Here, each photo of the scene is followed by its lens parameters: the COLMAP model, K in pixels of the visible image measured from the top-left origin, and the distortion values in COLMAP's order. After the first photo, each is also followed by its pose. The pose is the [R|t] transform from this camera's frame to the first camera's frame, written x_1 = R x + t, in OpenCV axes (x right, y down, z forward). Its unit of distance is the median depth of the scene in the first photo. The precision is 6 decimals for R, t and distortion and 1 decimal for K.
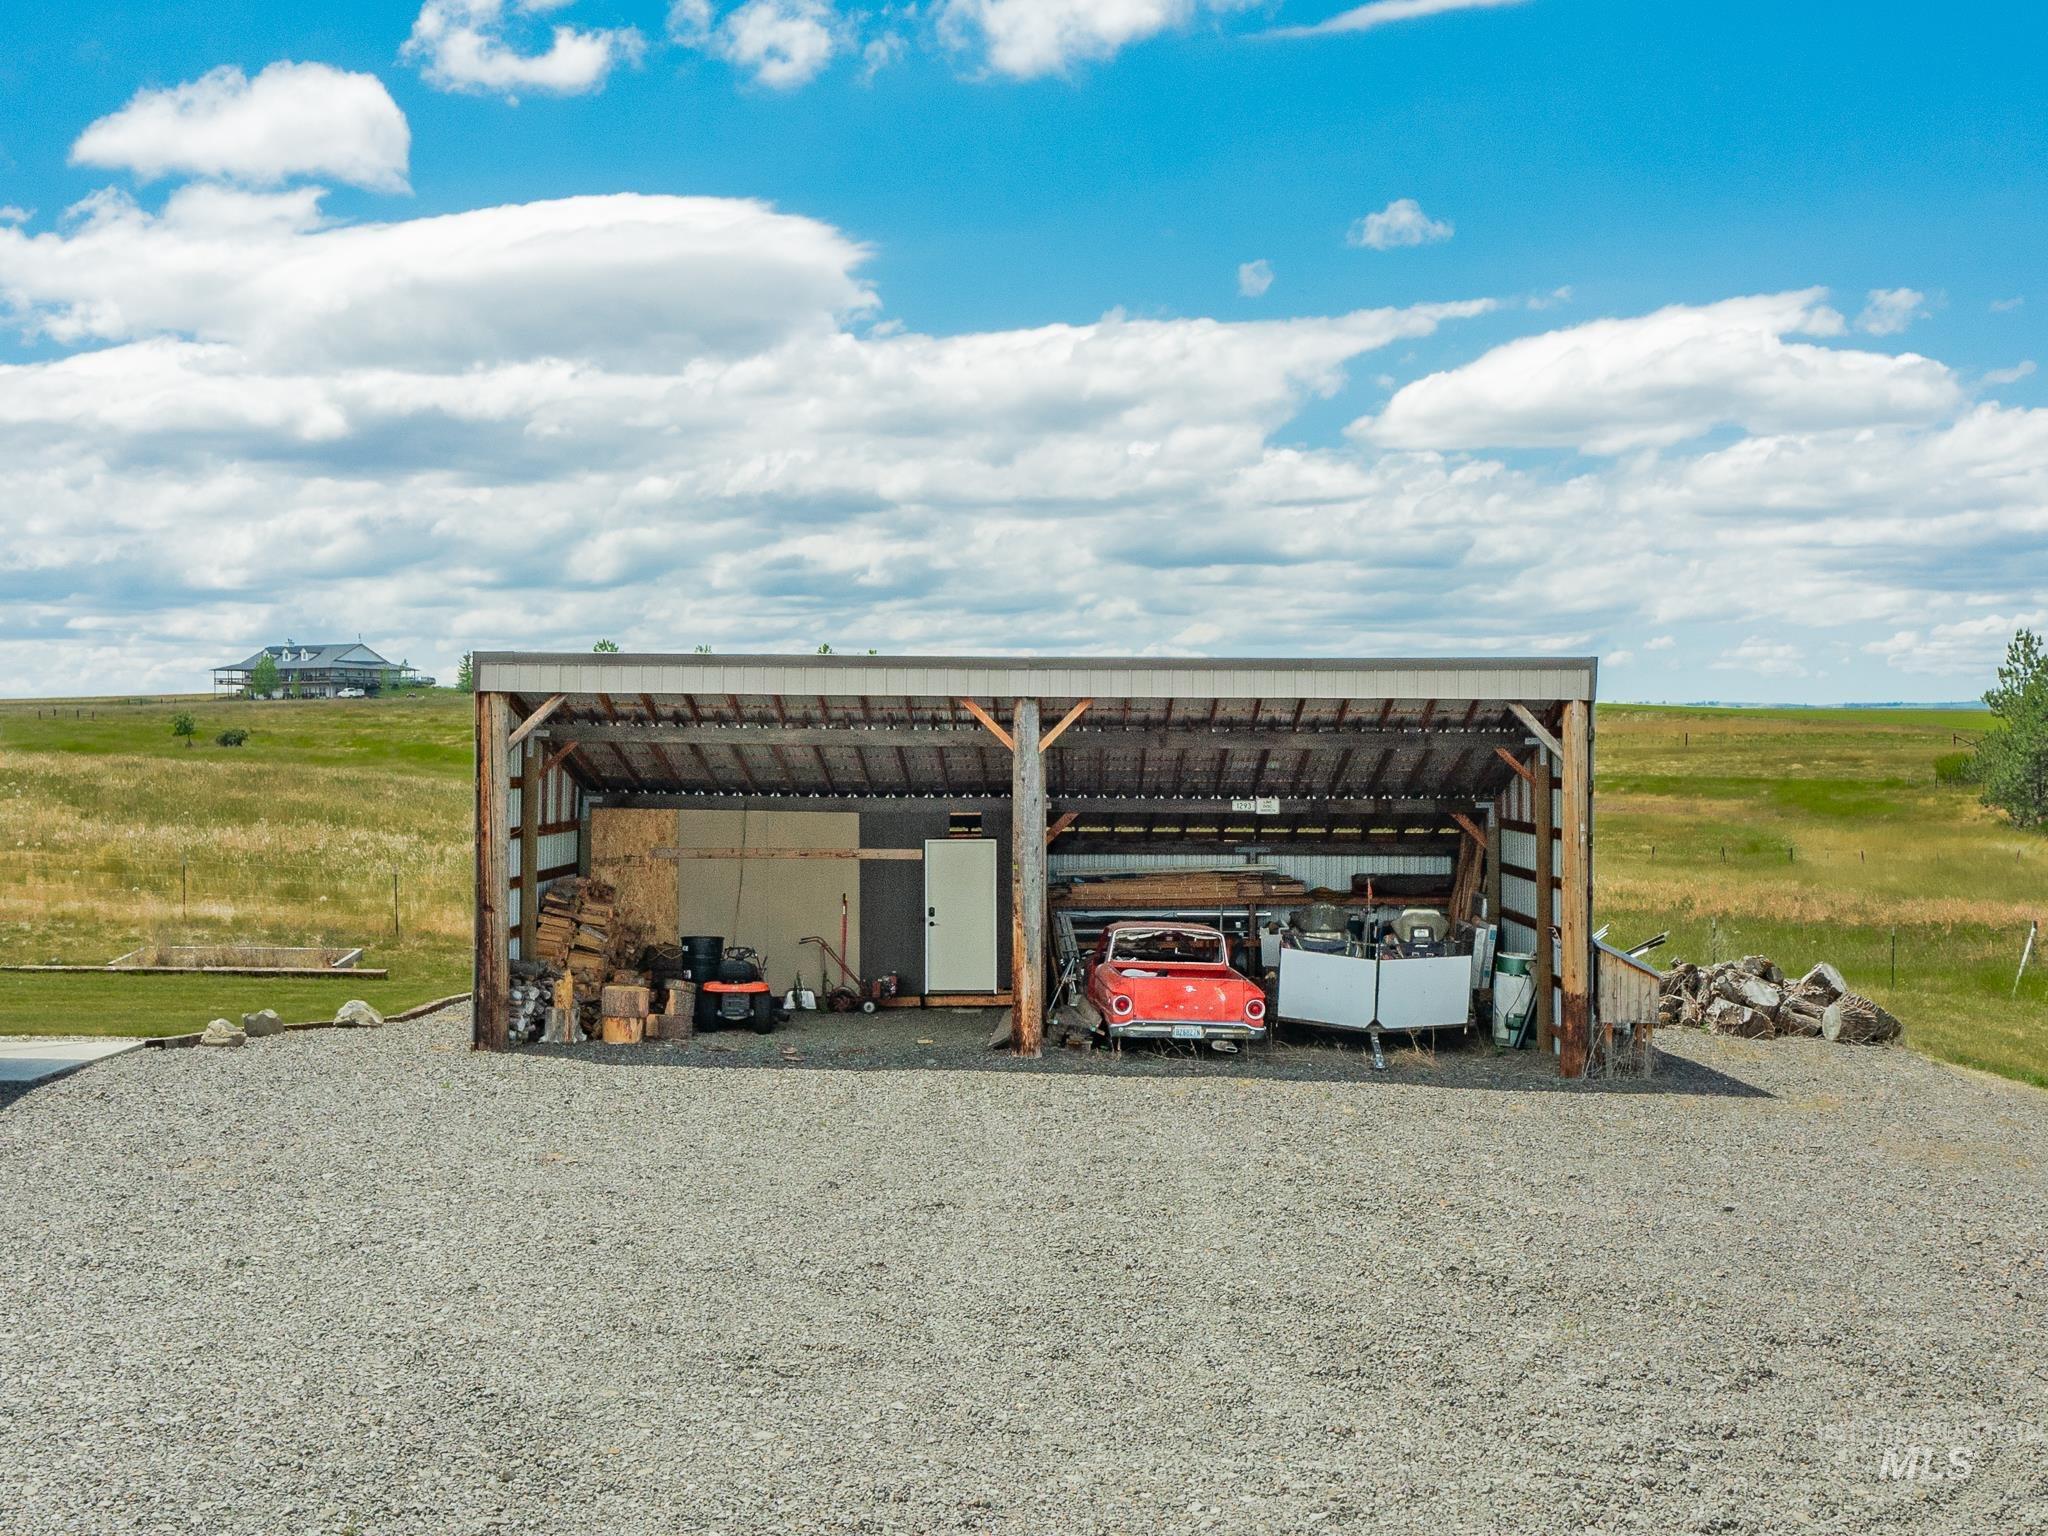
lens RADIAL K [[2665.8, 0, 1033.9], [0, 2665.8, 772.1], [0, 0, 1]] dist [-0.054029, 0.000000]
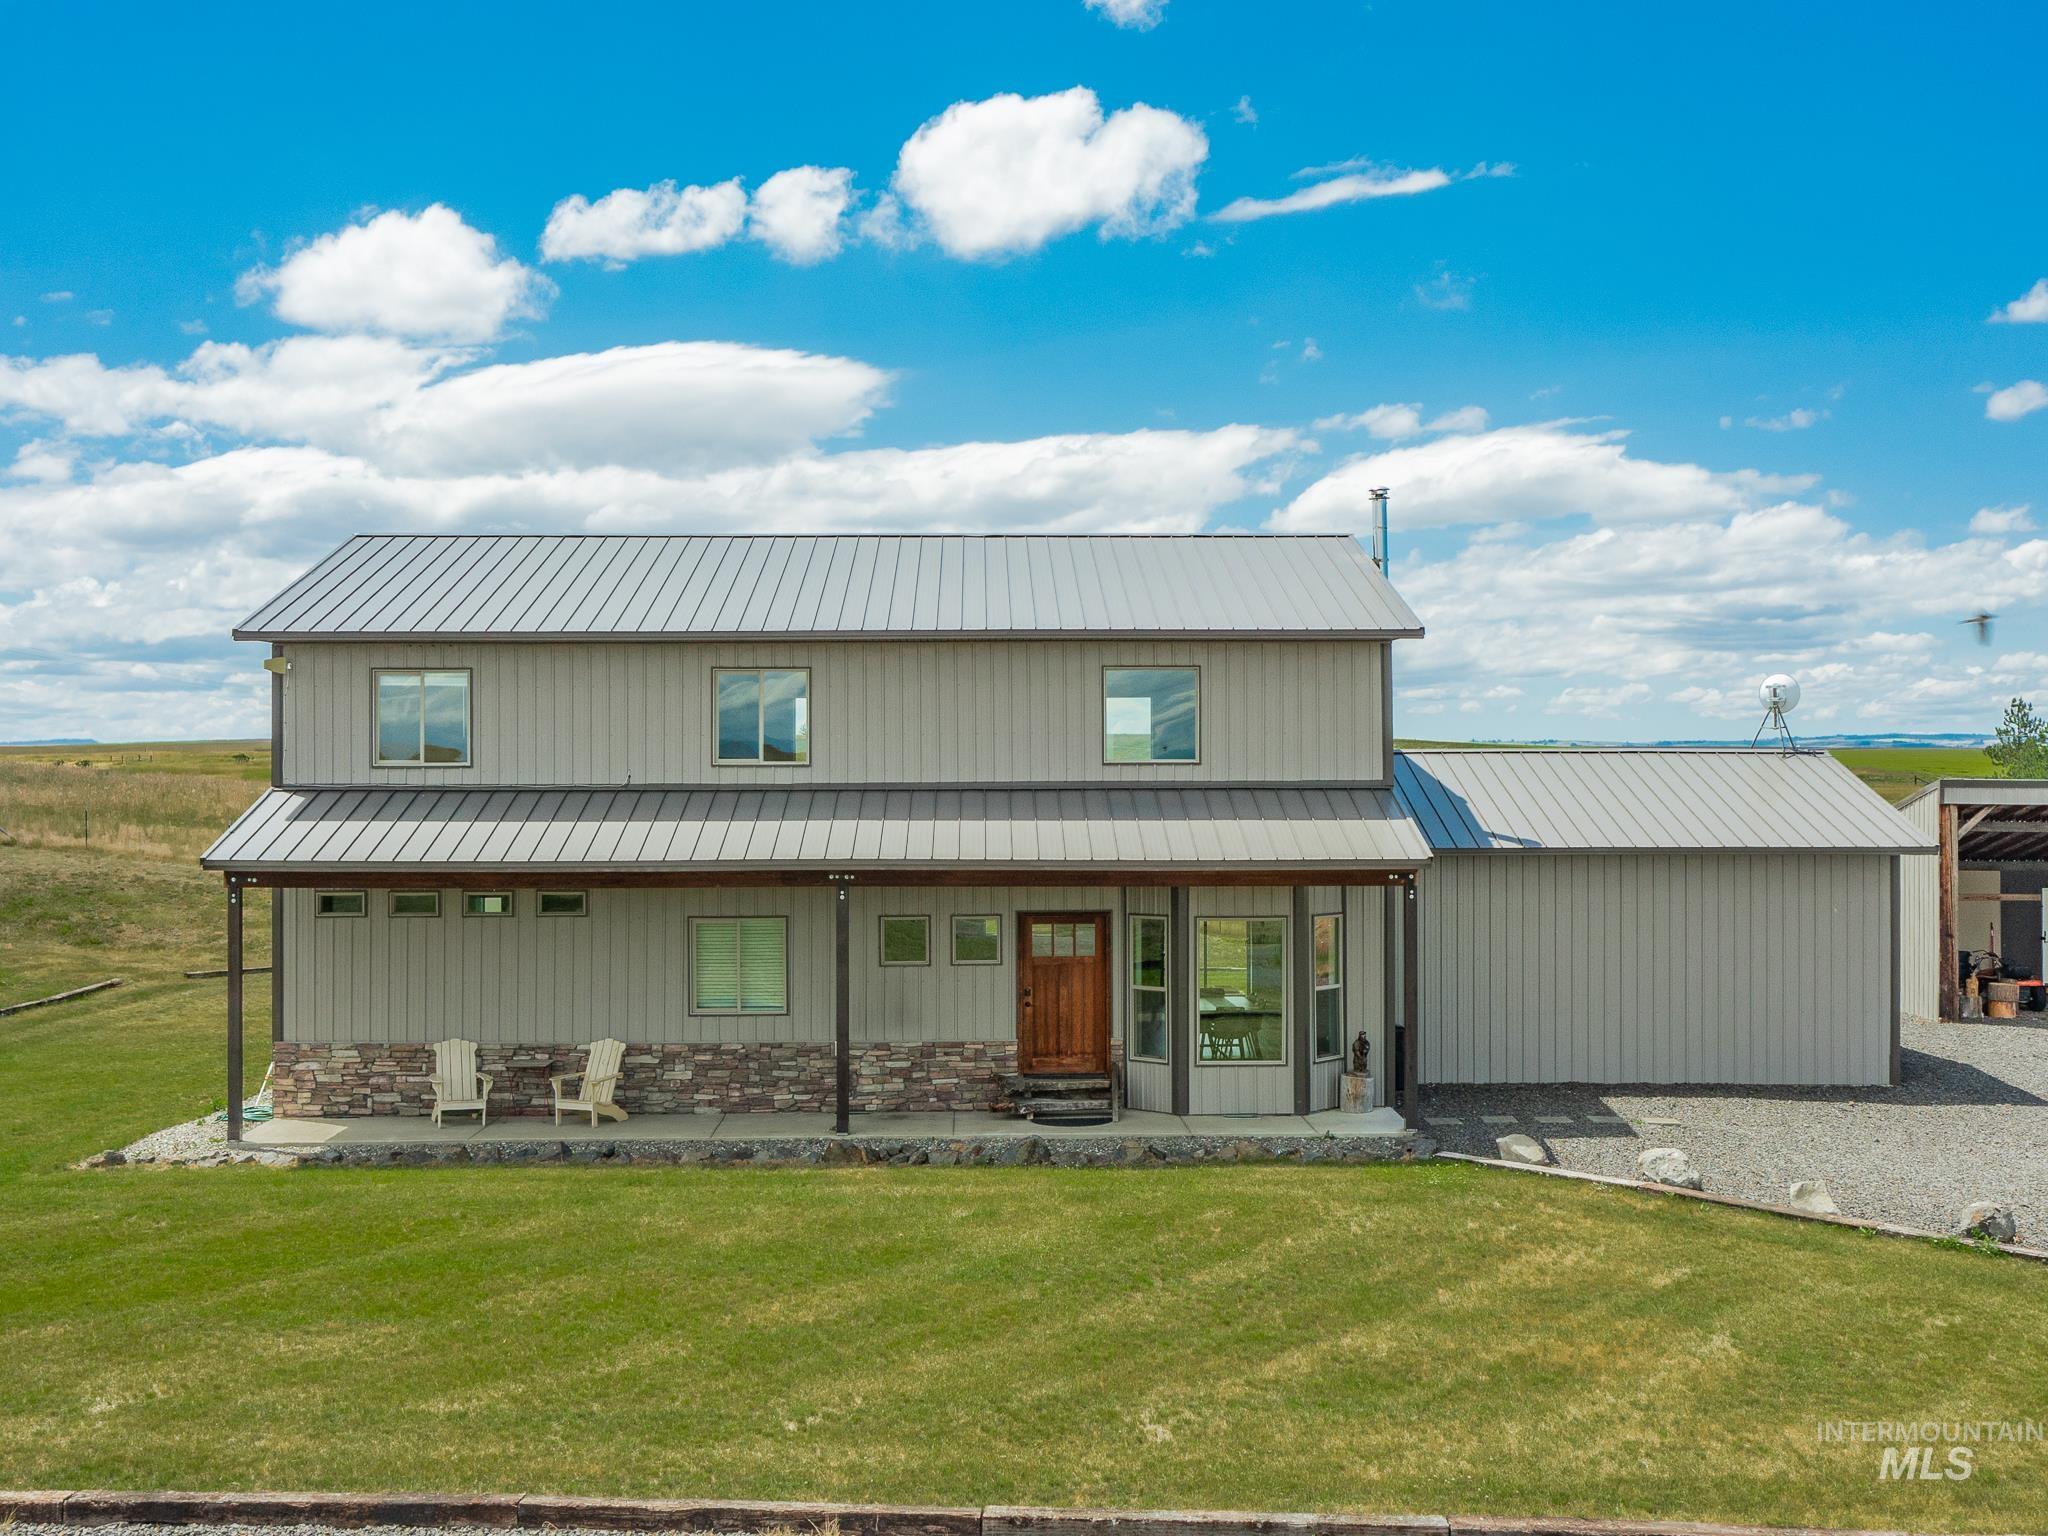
lens RADIAL K [[2119.5, 0, 1035.7], [0, 2119.5, 763.5], [0, 0, 1]] dist [-0.006649, 0.000000]
pose [[0.999943, -0.000656, 0.010671, -0.662573], [0.000827, 0.999872, -0.015977, -0.029540], [-0.010659, 0.015985, 0.999815, -0.254254]]
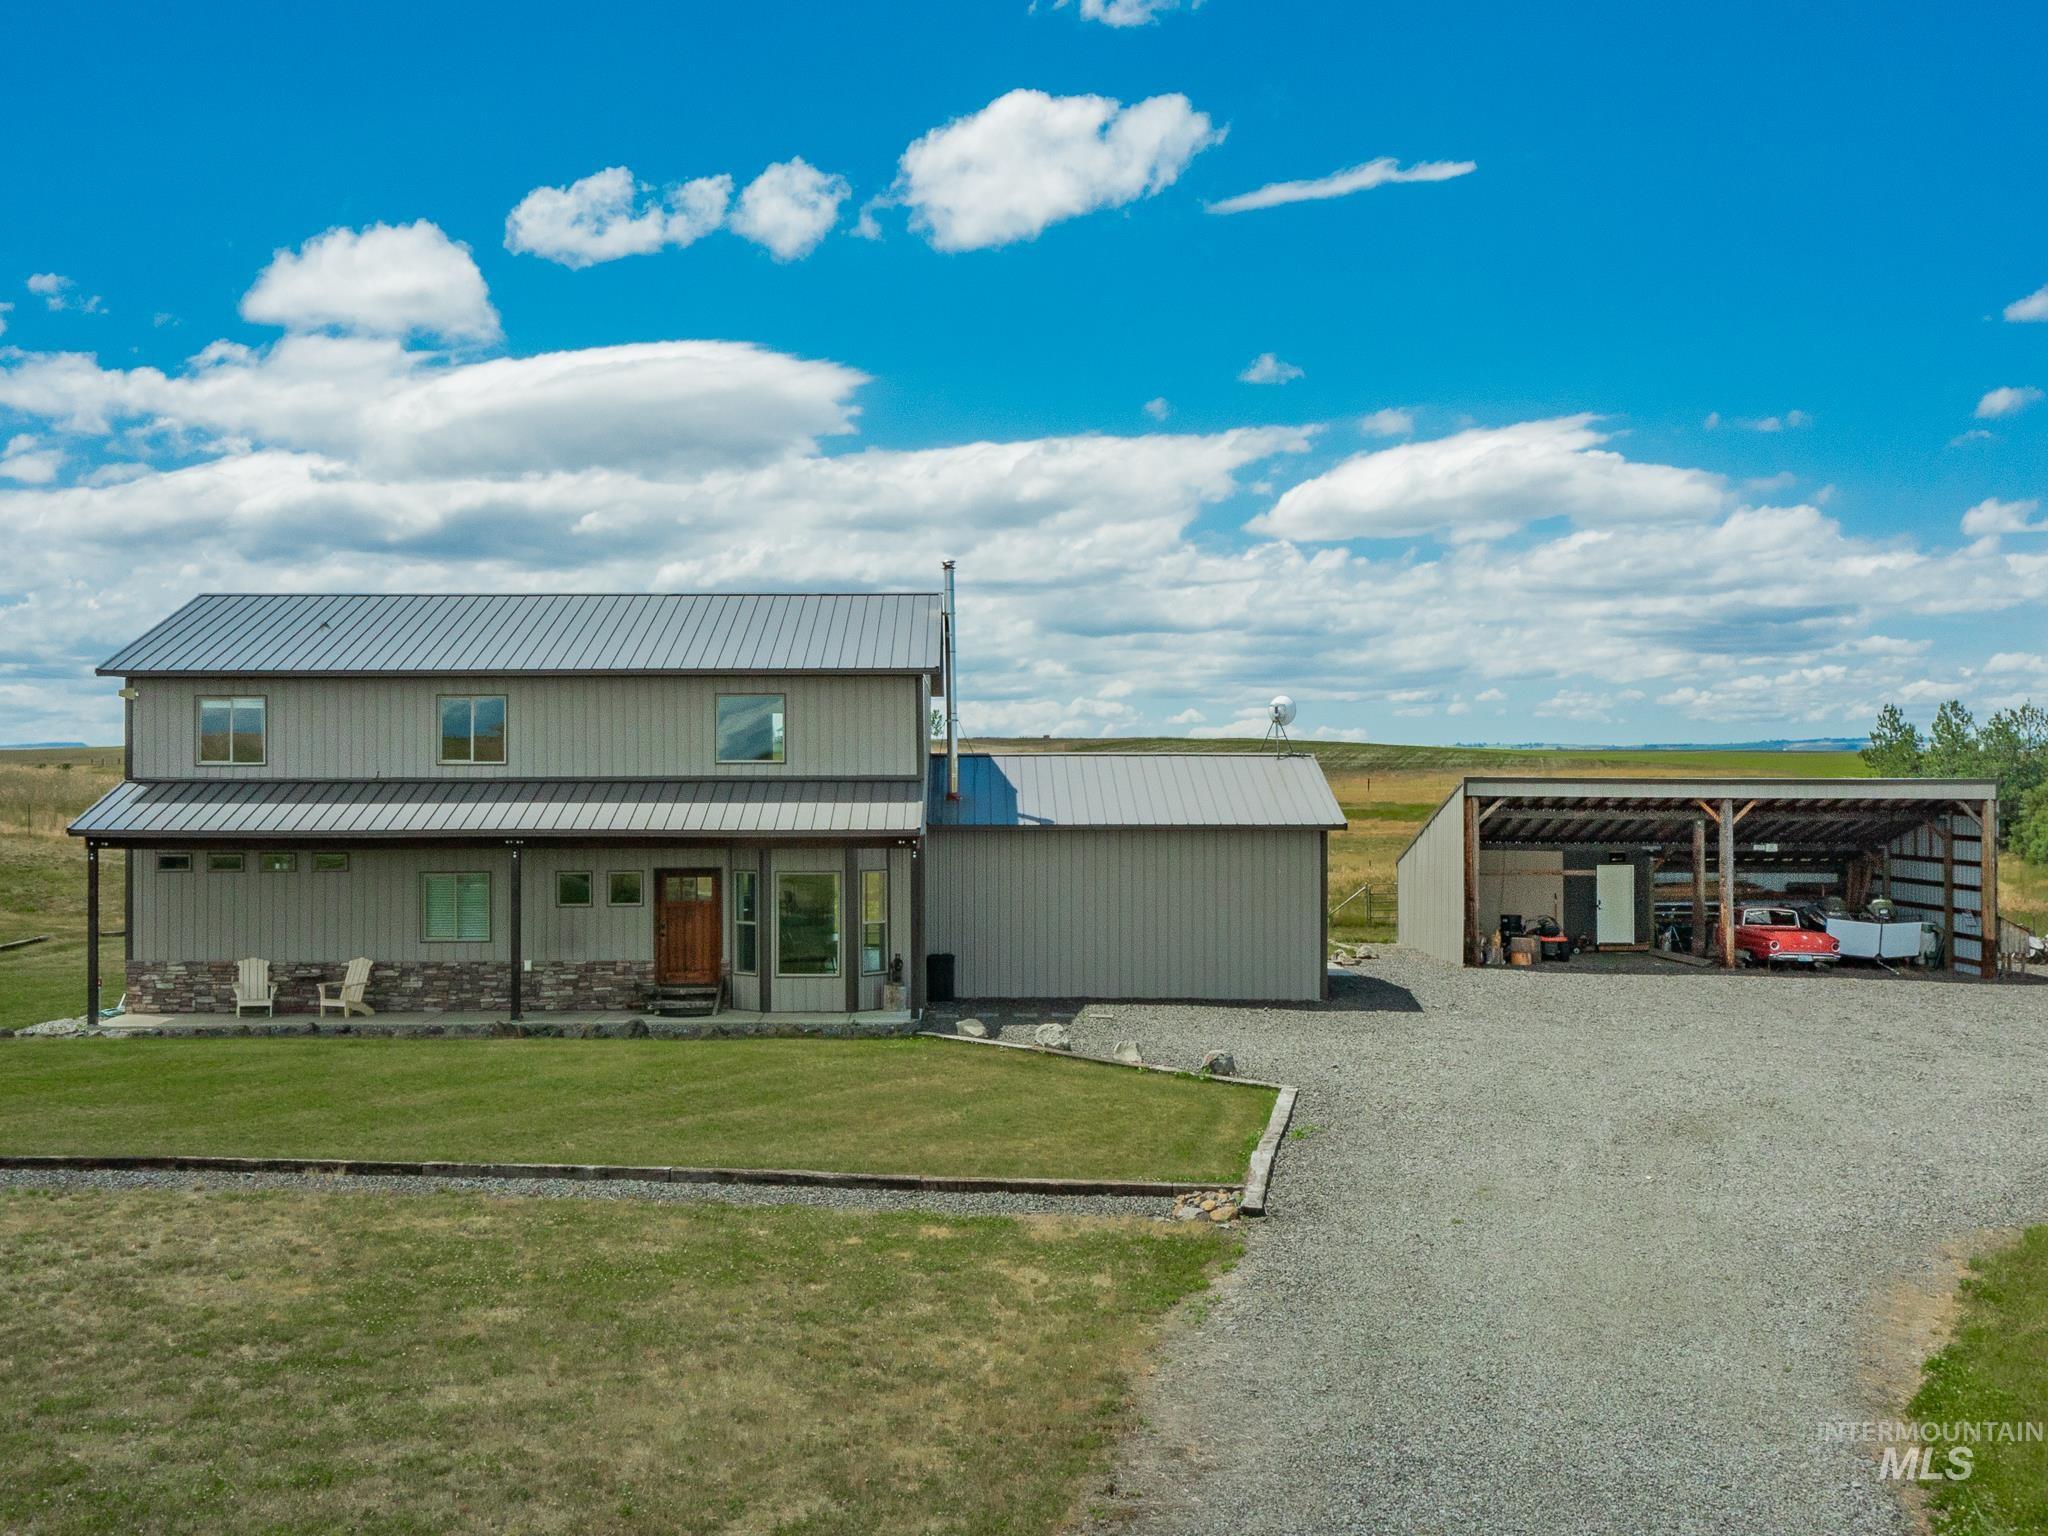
lens RADIAL K [[2119.5, 0, 1004.2], [0, 2119.5, 767.1], [0, 0, 1]] dist [-0.006649, 0.000000]
pose [[0.999997, -0.000811, 0.002360, -0.487432], [0.000848, 0.999877, -0.015640, -0.022832], [-0.002347, 0.015642, 0.999875, -0.561731]]
